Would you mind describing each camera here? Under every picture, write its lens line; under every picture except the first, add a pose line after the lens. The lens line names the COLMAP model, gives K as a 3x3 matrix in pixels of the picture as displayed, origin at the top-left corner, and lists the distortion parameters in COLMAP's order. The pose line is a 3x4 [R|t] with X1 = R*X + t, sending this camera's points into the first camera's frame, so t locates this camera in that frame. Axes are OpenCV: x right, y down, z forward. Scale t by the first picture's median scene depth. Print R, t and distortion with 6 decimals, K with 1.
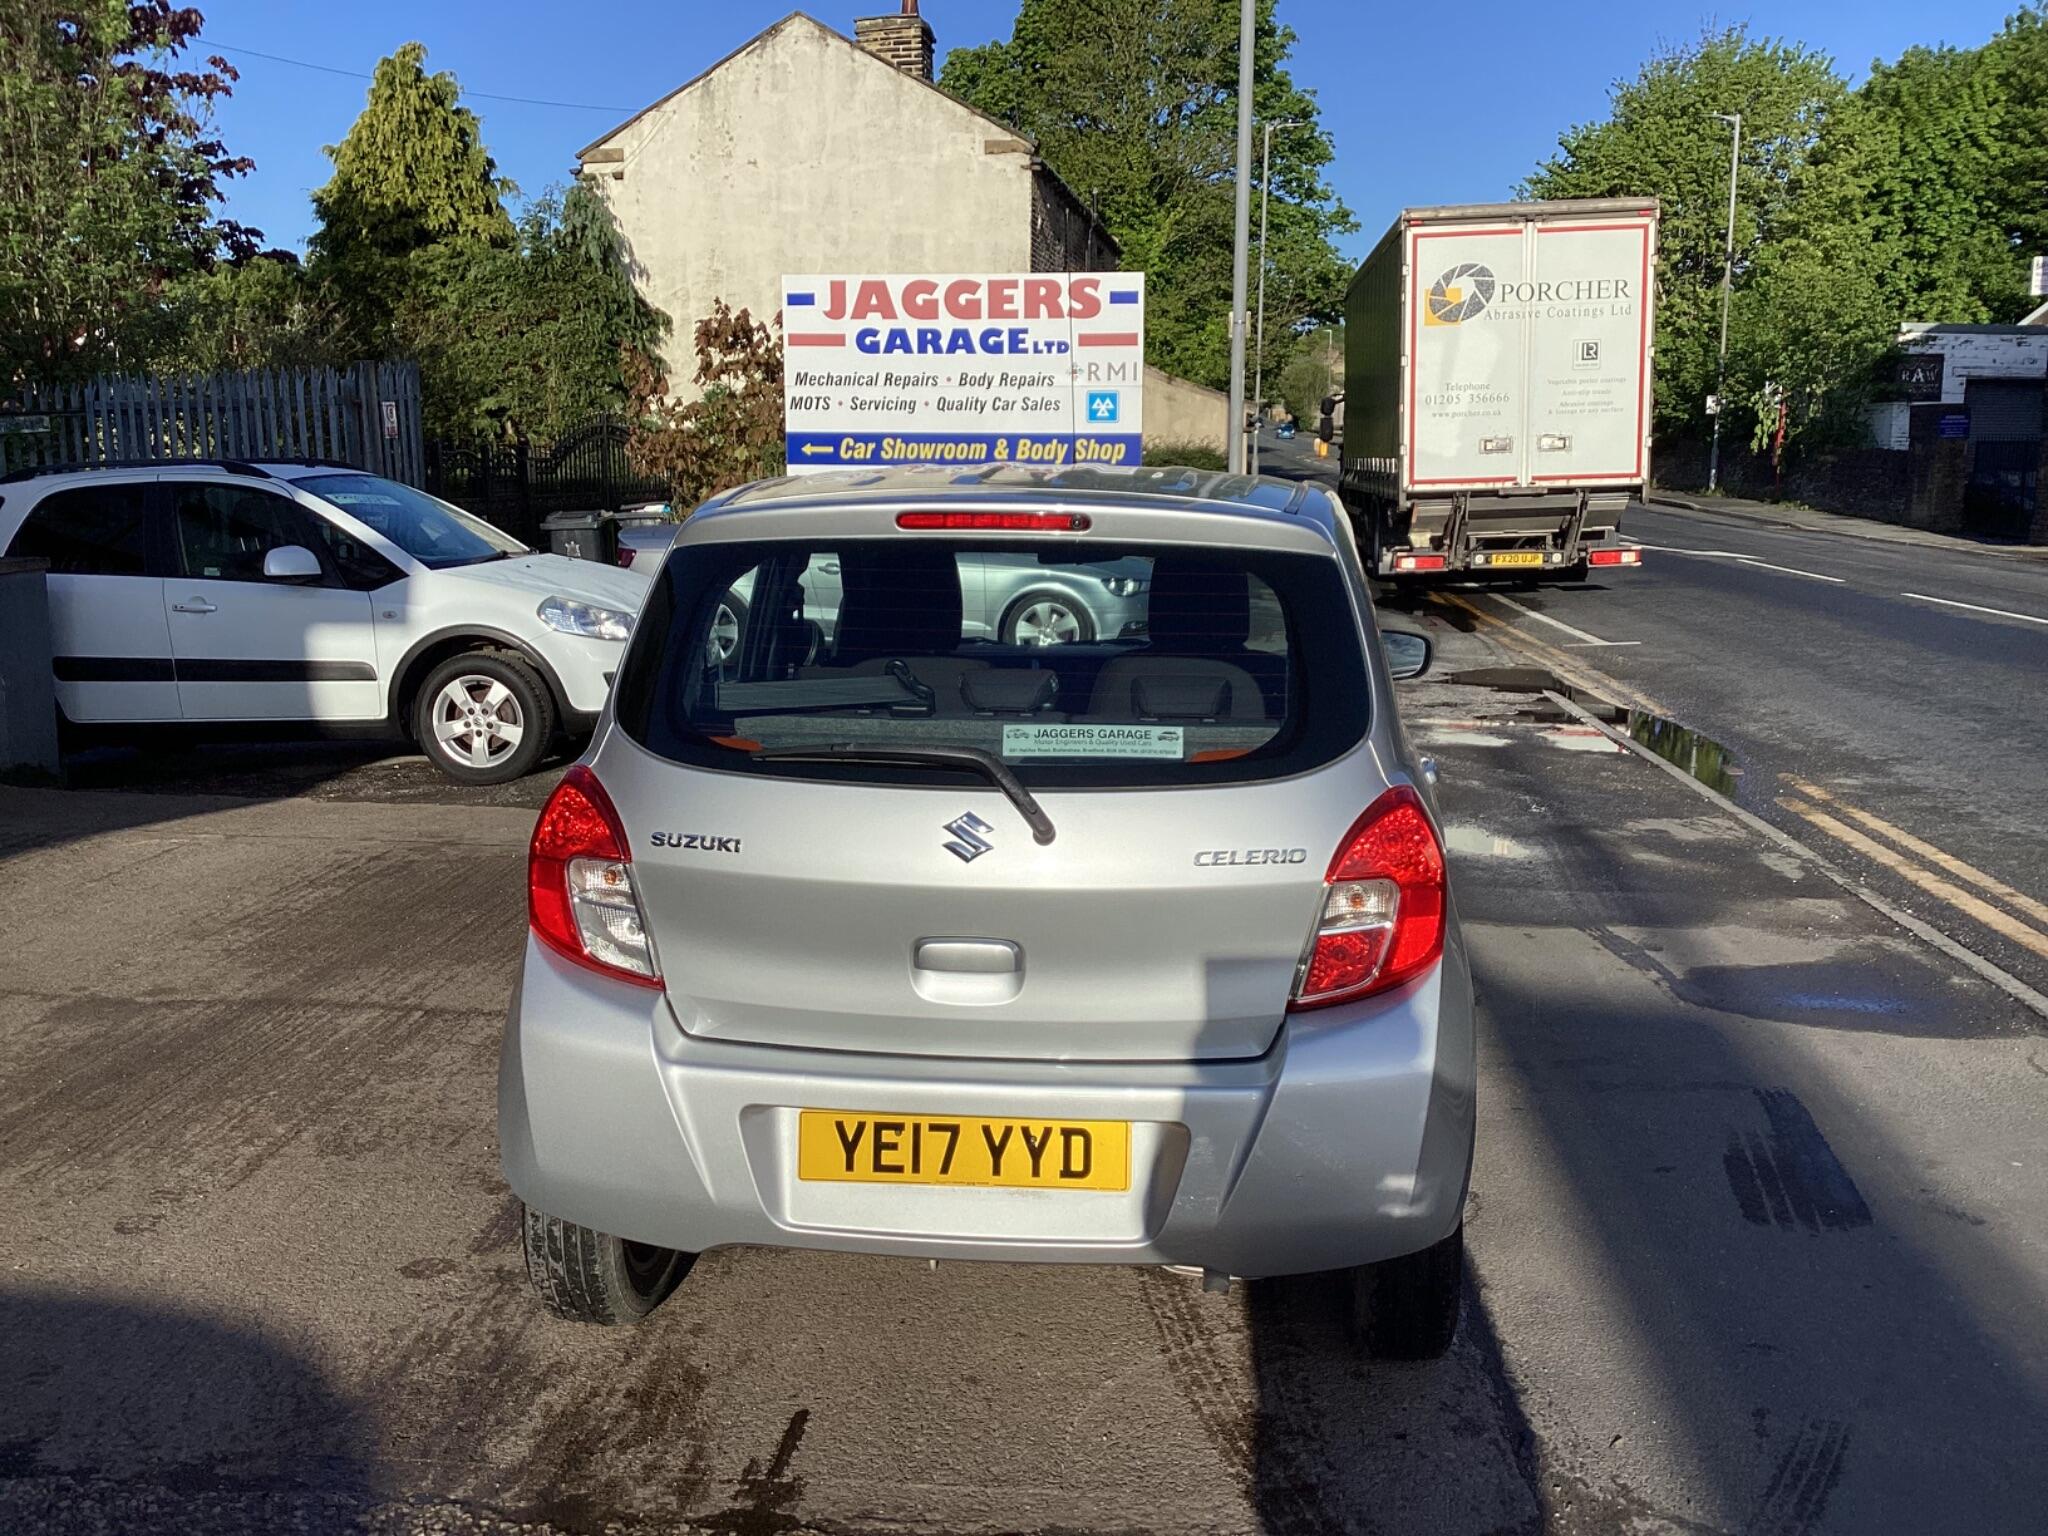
lens RADIAL K [[1890.2, 0, 1072.3], [0, 1890.2, 881.1], [0, 0, 1]] dist [0.027843, -0.075574]
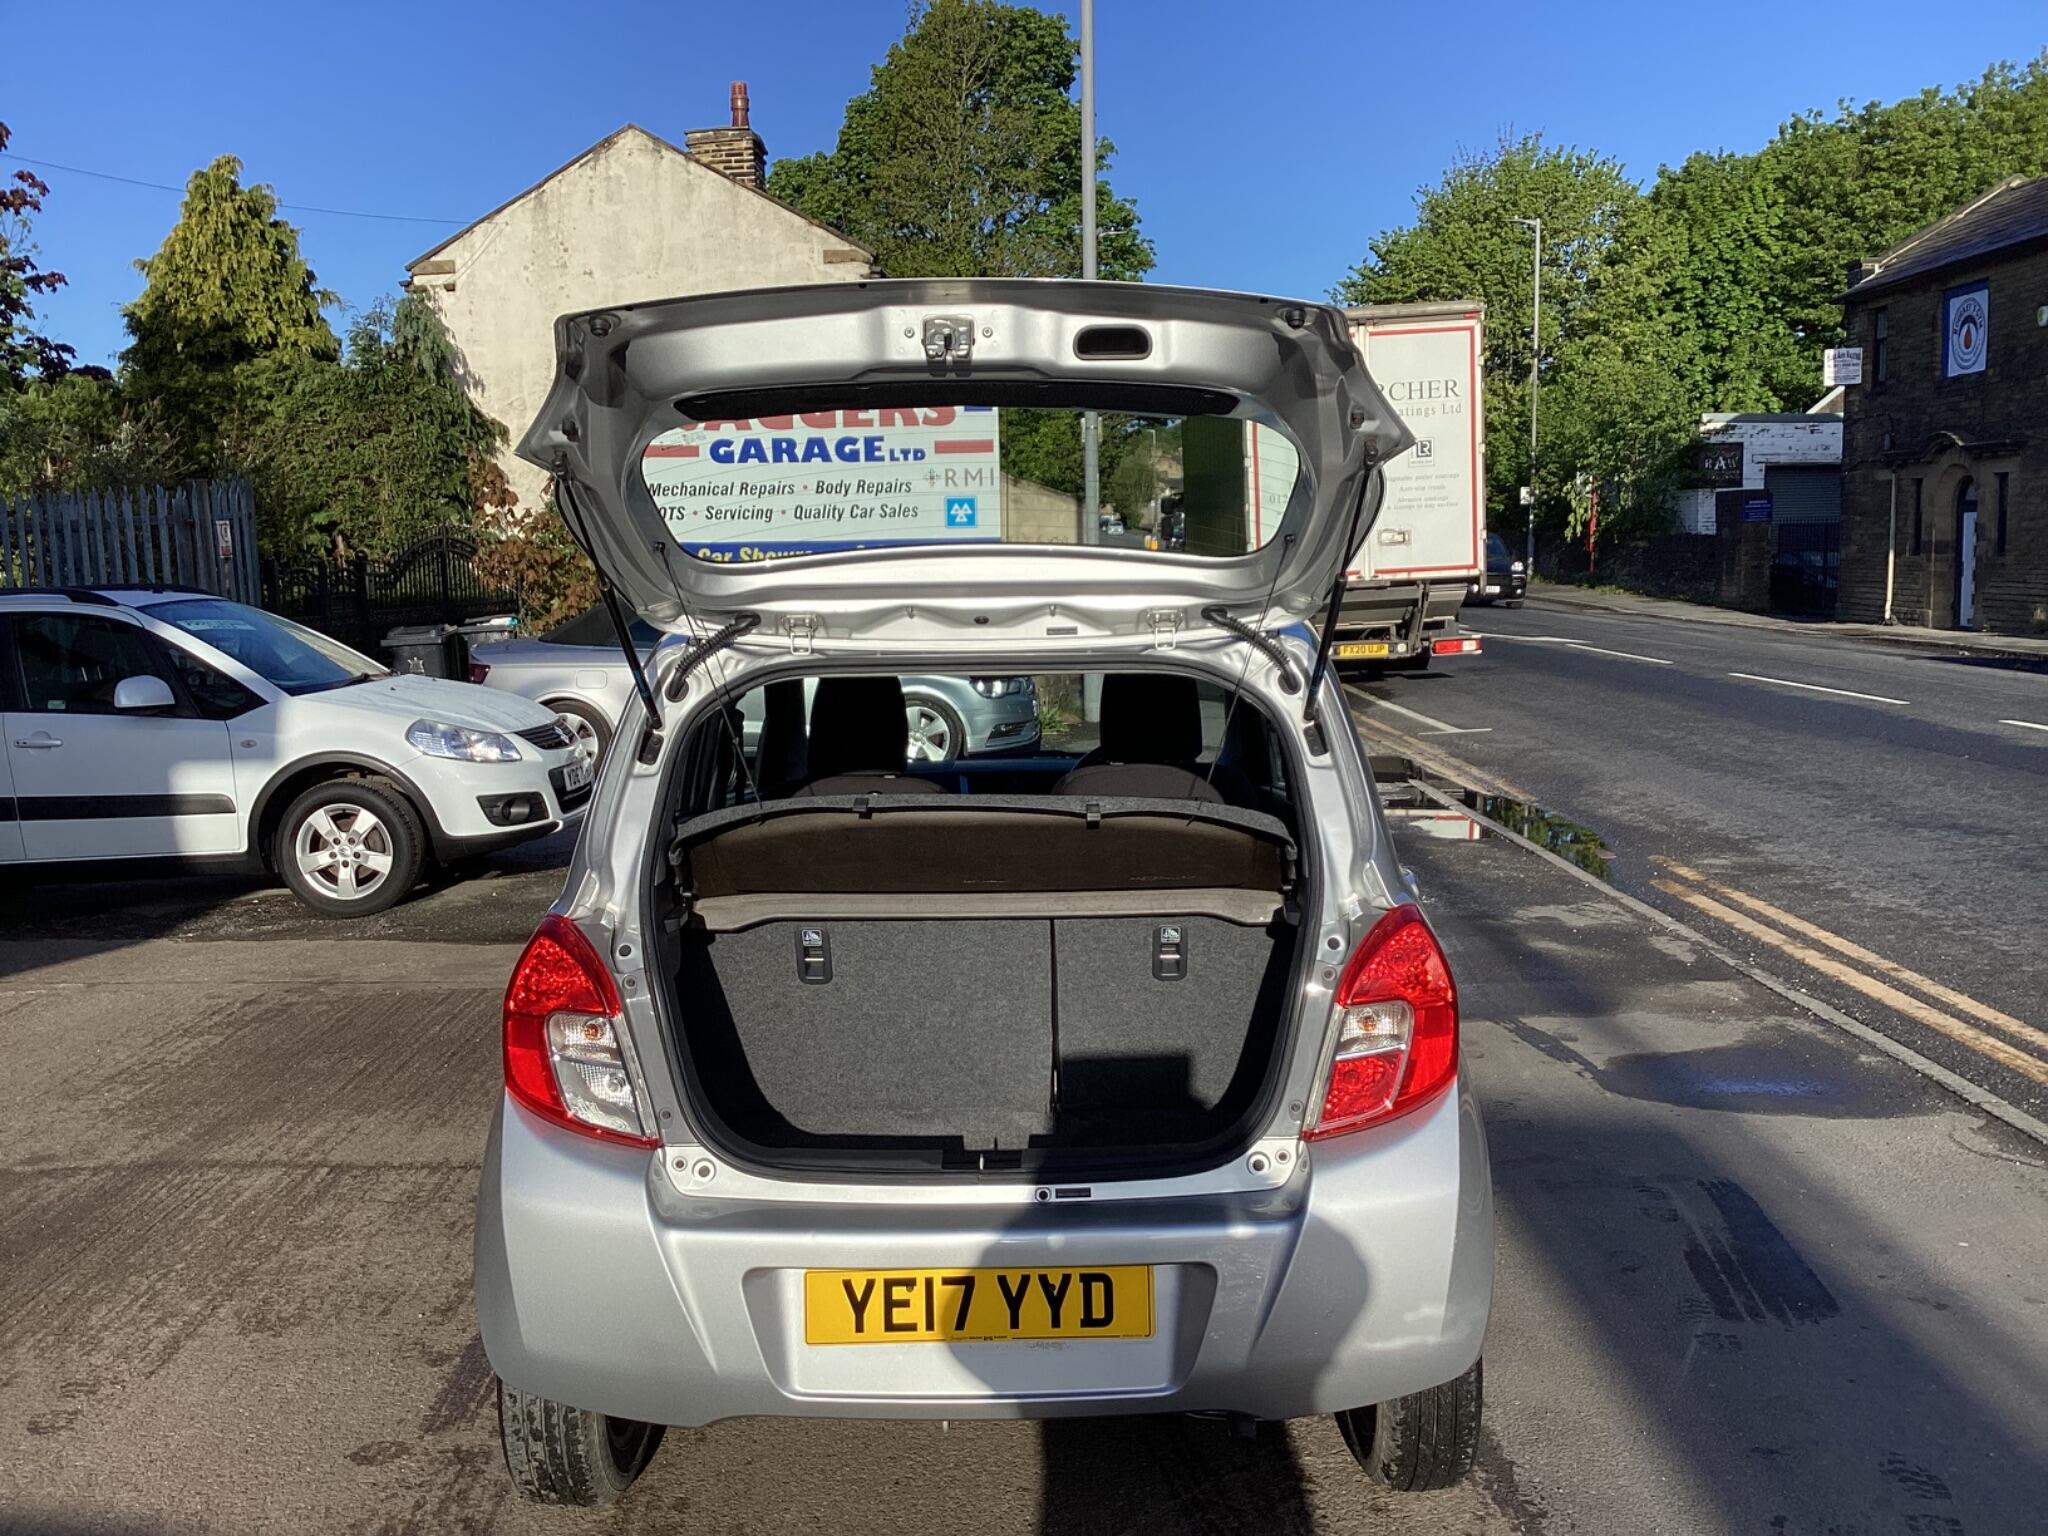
lens RADIAL K [[1889.7, 0, 1084.0], [0, 1889.7, 876.9], [0, 0, 1]] dist [0.043495, -0.111094]
pose [[0.995201, -0.036225, 0.090905, -0.013146], [0.040851, 0.997936, -0.049555, -0.003753], [-0.088922, 0.053031, 0.994626, 0.004172]]
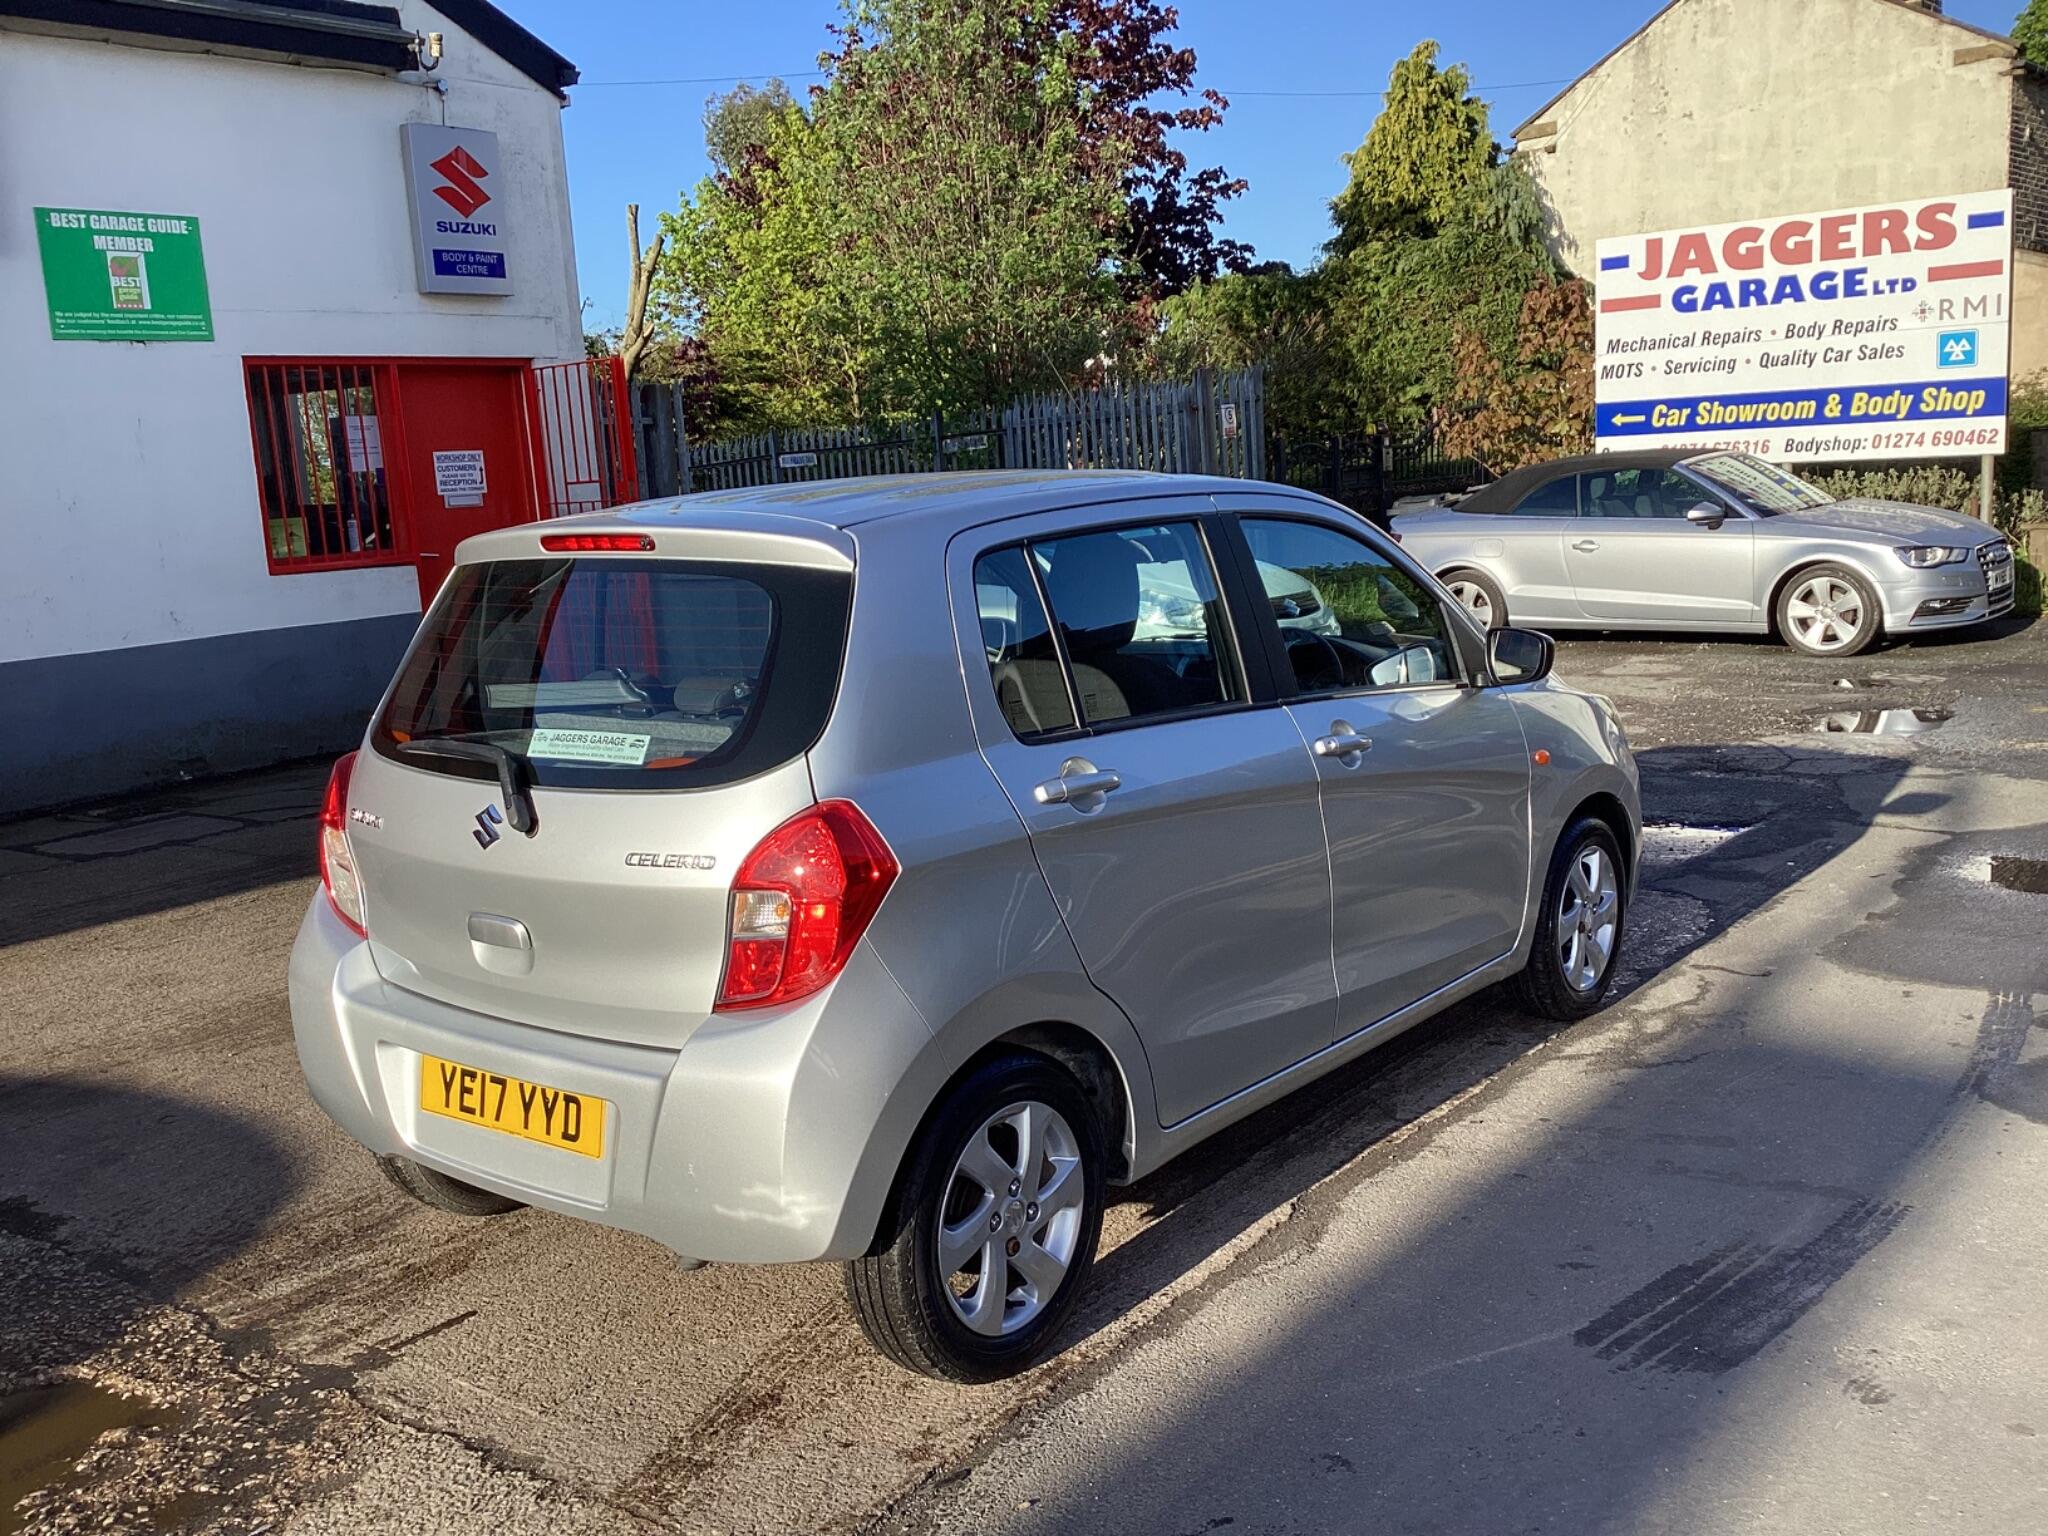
lens RADIAL K [[1906.4, 0, 1023.1], [0, 1906.4, 884.4], [0, 0, 1]] dist [0.014750, -0.085183]
pose [[0.823197, 0.066418, -0.563857, 0.130104], [-0.059176, 0.997762, 0.031134, -0.006535], [0.564663, 0.007737, 0.825285, 0.035952]]
